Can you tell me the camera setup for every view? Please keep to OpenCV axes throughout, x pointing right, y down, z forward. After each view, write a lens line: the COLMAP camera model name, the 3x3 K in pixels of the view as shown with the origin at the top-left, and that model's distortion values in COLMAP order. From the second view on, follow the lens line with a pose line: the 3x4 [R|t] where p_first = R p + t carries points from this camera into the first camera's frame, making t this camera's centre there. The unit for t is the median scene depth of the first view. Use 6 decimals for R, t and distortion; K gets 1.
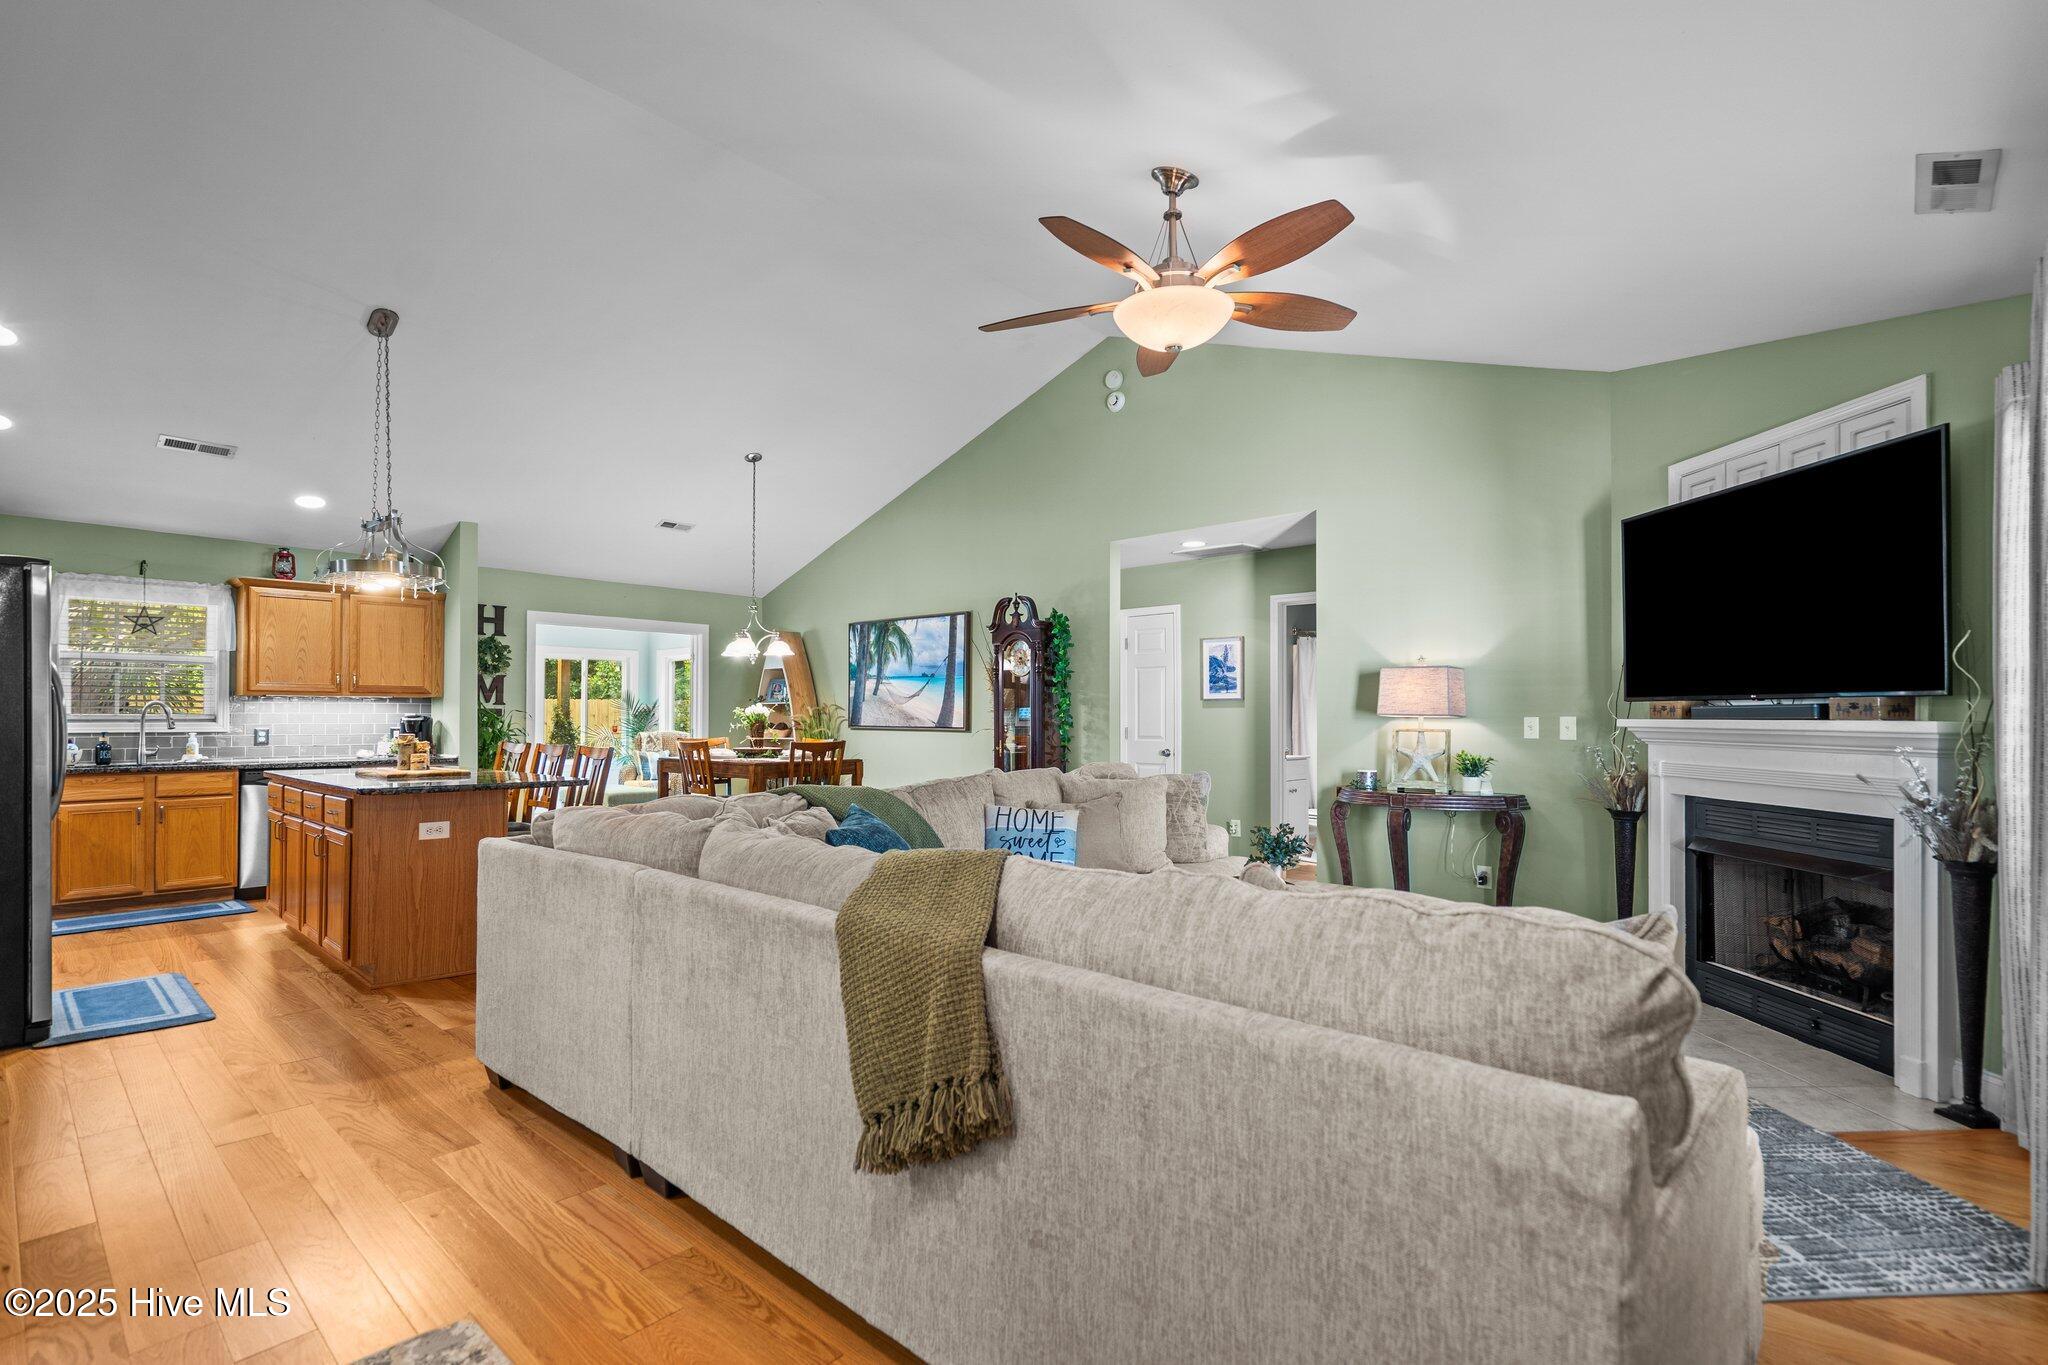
lens RADIAL K [[942.4, 0, 1020.1], [0, 942.4, 702.7], [0, 0, 1]] dist [-0.001080, 0.000488]
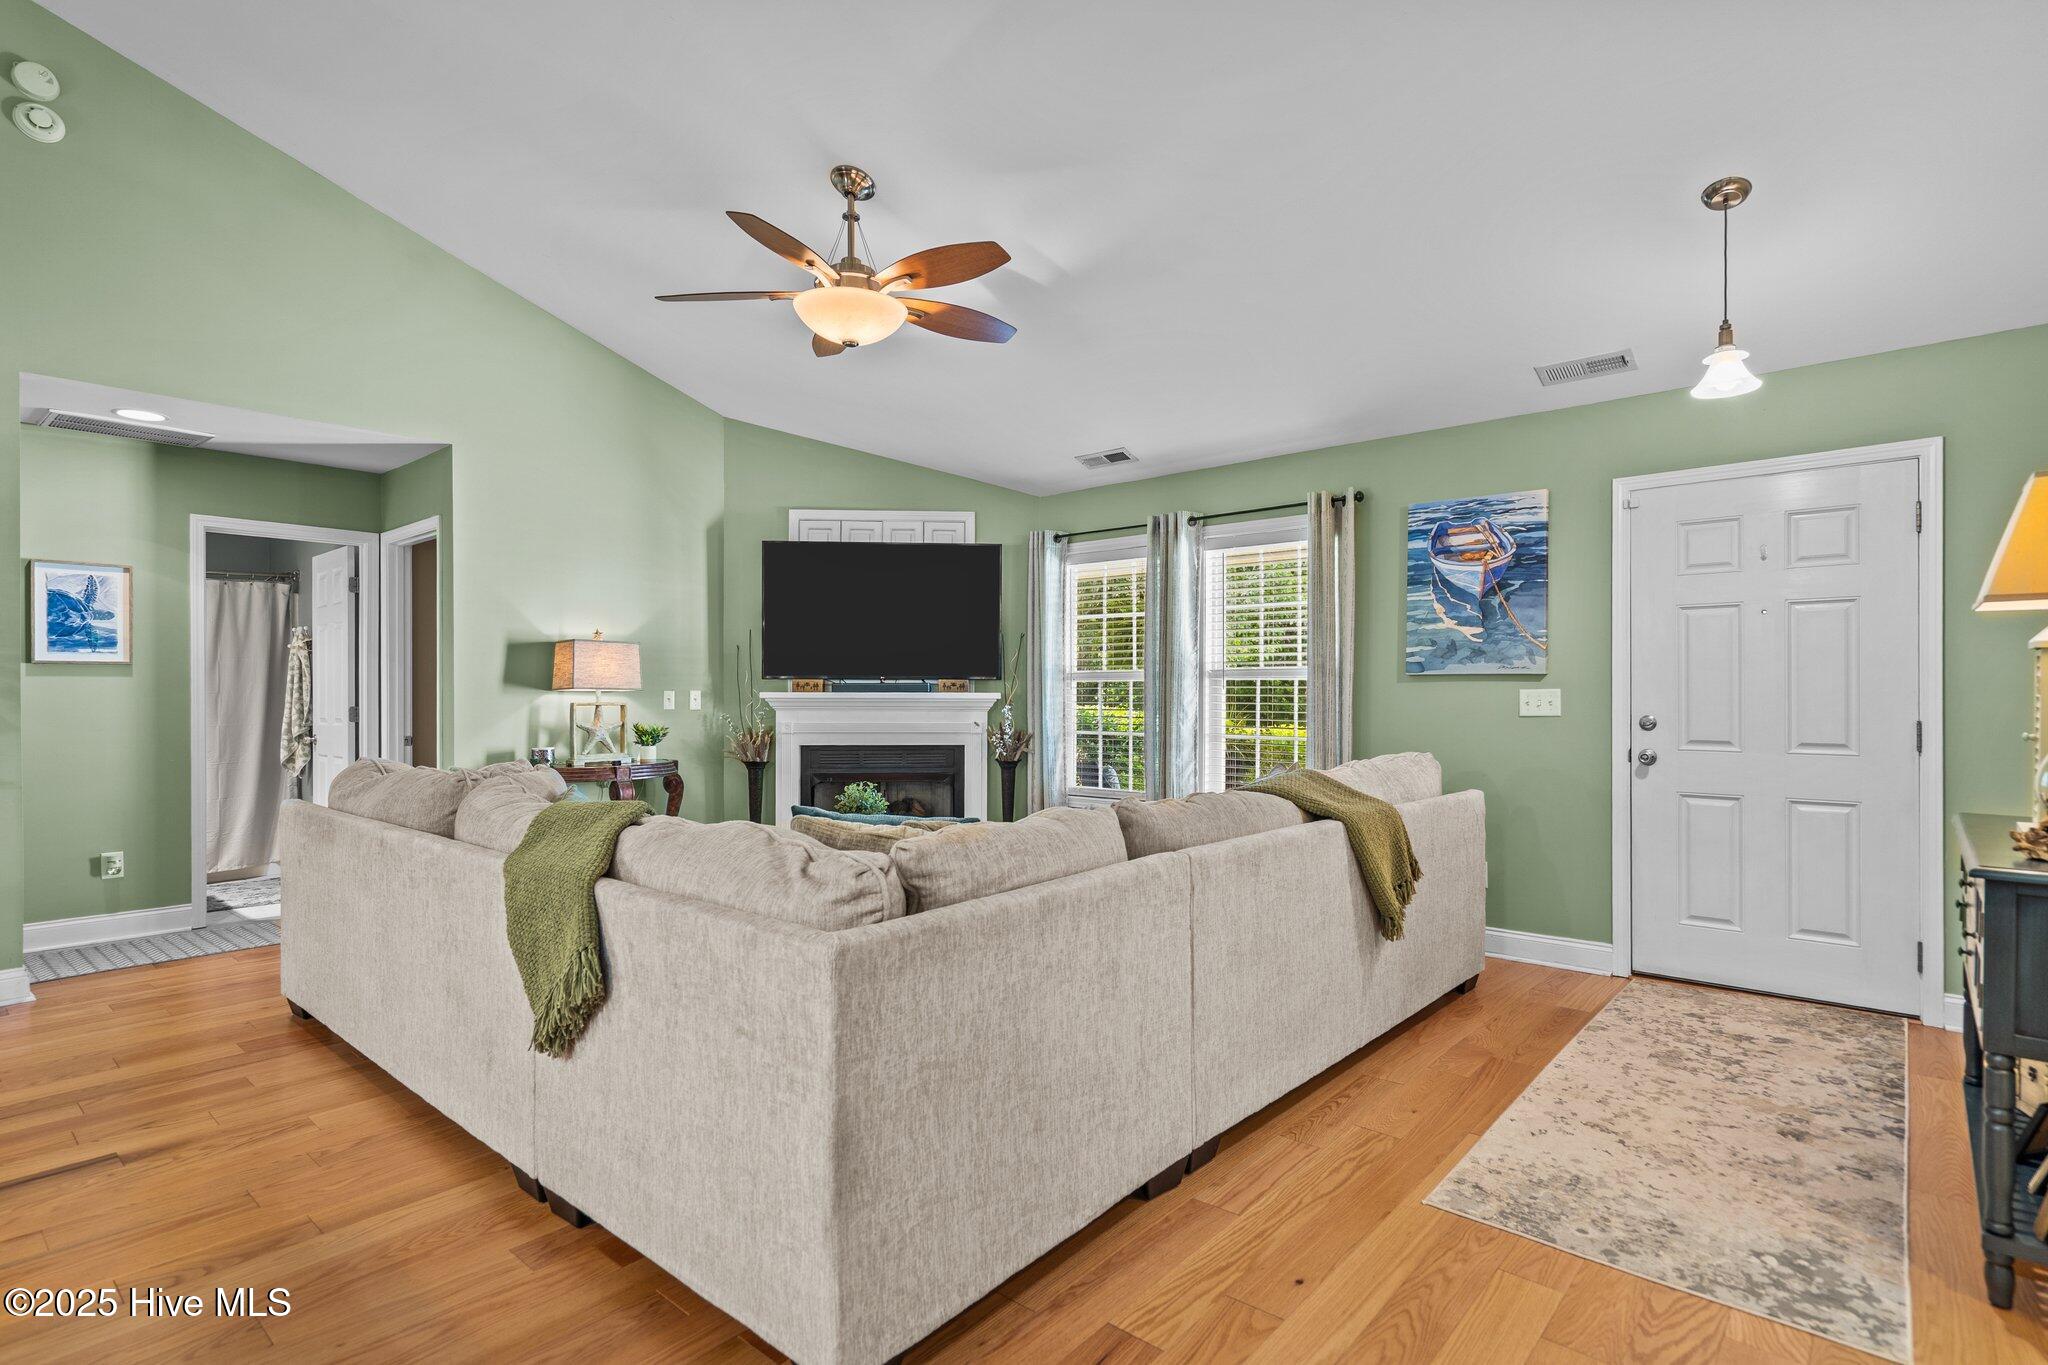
lens RADIAL K [[1023.8, 0, 1041.7], [0, 1023.8, 687.4], [0, 0, 1]] dist [0.003221, 0.000759]
pose [[-0.031685, 0.002081, 0.999496, -0.529315], [-0.014442, 0.999892, -0.002539, 0.005847], [-0.999394, -0.014515, -0.031651, 0.430993]]
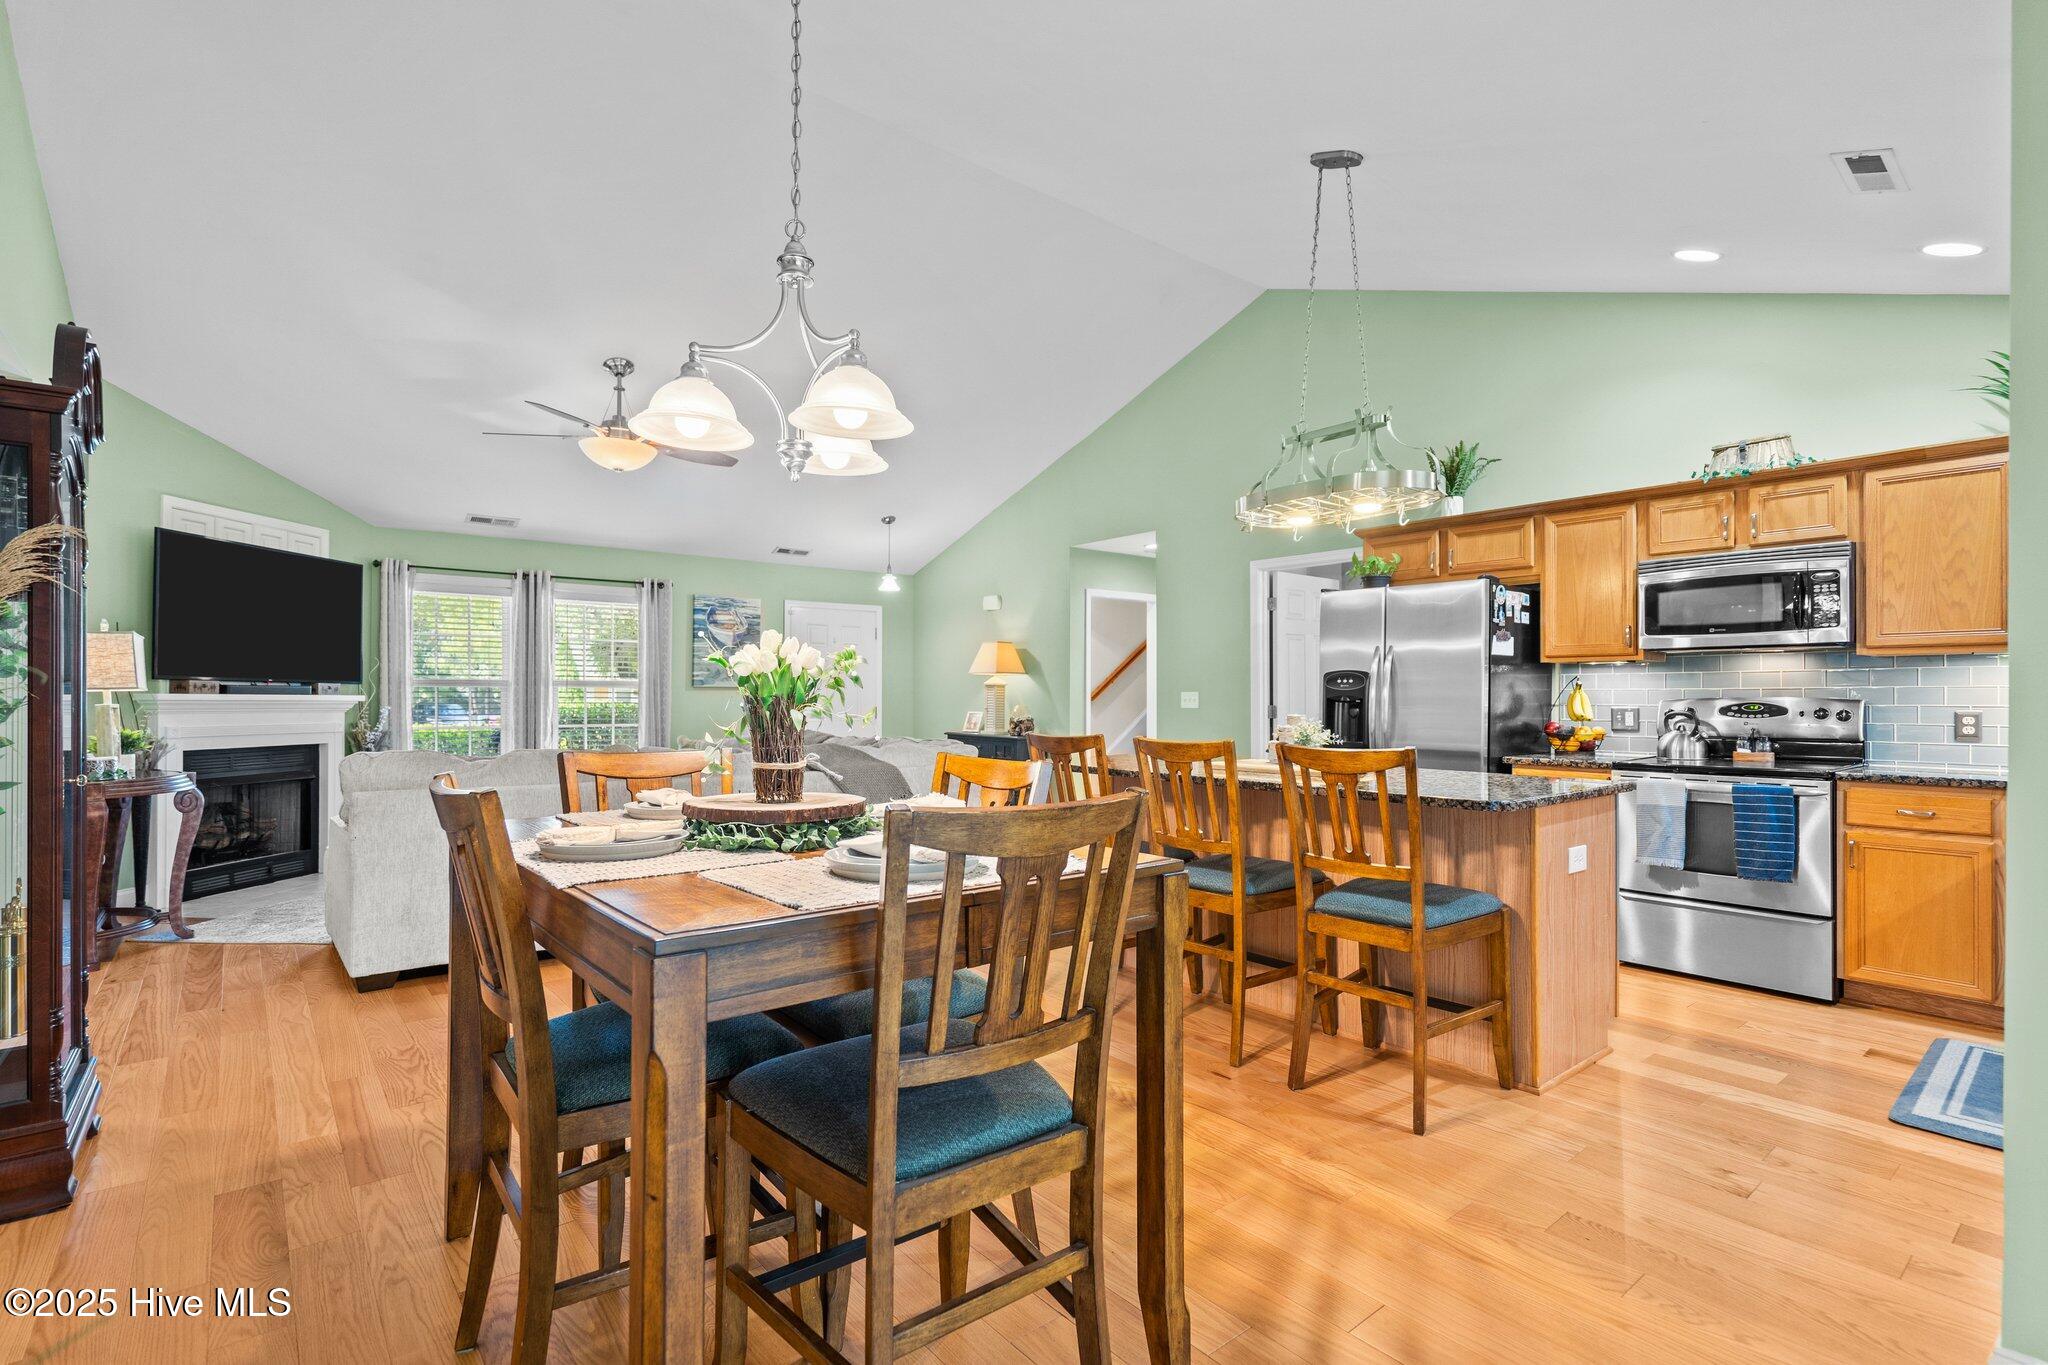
lens RADIAL K [[960.2, 0, 1030.9], [0, 960.2, 693.3], [0, 0, 1]] dist [-0.002622, -0.000016]
pose [[-0.990289, -0.000786, 0.139023, -0.416552], [-0.003745, 0.999772, -0.021023, 0.025110], [-0.138975, -0.021340, -0.990066, 1.351096]]
